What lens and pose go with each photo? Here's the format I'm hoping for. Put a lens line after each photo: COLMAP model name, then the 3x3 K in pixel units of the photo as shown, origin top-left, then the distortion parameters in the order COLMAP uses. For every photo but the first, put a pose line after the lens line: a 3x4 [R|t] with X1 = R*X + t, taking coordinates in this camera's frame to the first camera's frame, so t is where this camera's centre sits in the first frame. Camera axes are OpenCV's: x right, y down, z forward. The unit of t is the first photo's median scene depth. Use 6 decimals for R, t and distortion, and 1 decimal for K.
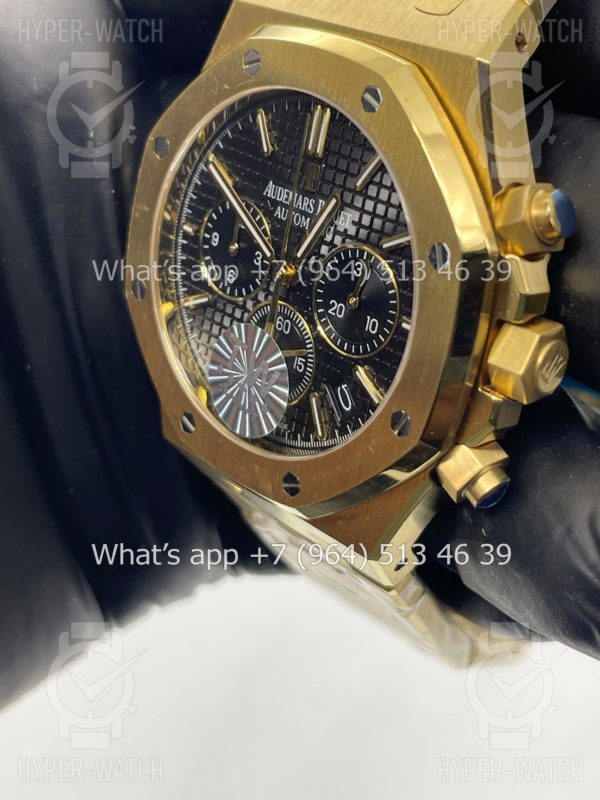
lens RADIAL K [[1181.4, 0, 301.5], [0, 1181.4, 405.6], [0, 0, 1]] dist [0.096403, 0.000000]
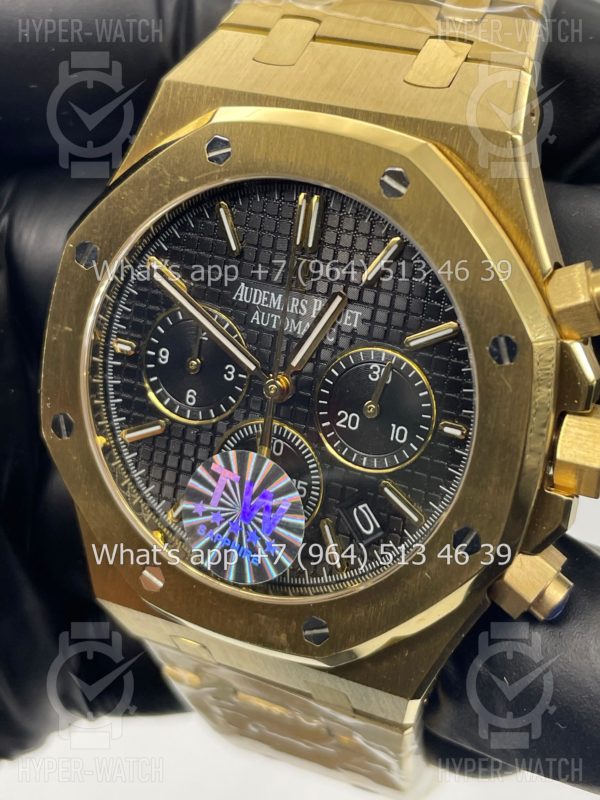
lens RADIAL K [[1181.4, 0, 298.6], [0, 1181.4, 402.7], [0, 0, 1]] dist [0.096403, 0.000000]
pose [[0.934351, -0.123074, 0.334425, -0.287265], [0.145398, 0.988462, -0.042458, -0.061402], [-0.325341, 0.088295, 0.941465, 0.187051]]
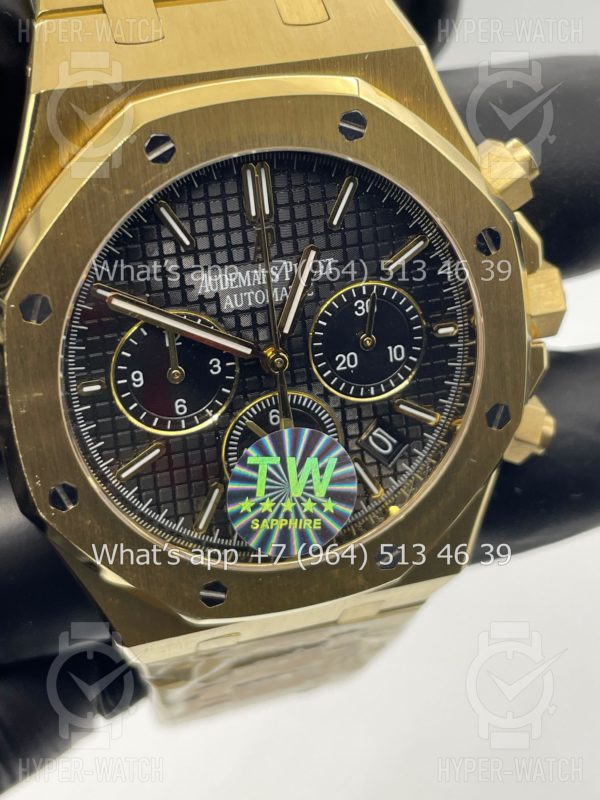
lens RADIAL K [[1181.4, 0, 301.2], [0, 1181.4, 391.6], [0, 0, 1]] dist [0.096403, 0.000000]
pose [[0.494812, -0.491969, 0.716329, -0.625434], [0.484848, 0.840379, 0.242251, -0.289256], [-0.721168, 0.227442, 0.654360, 0.435081]]
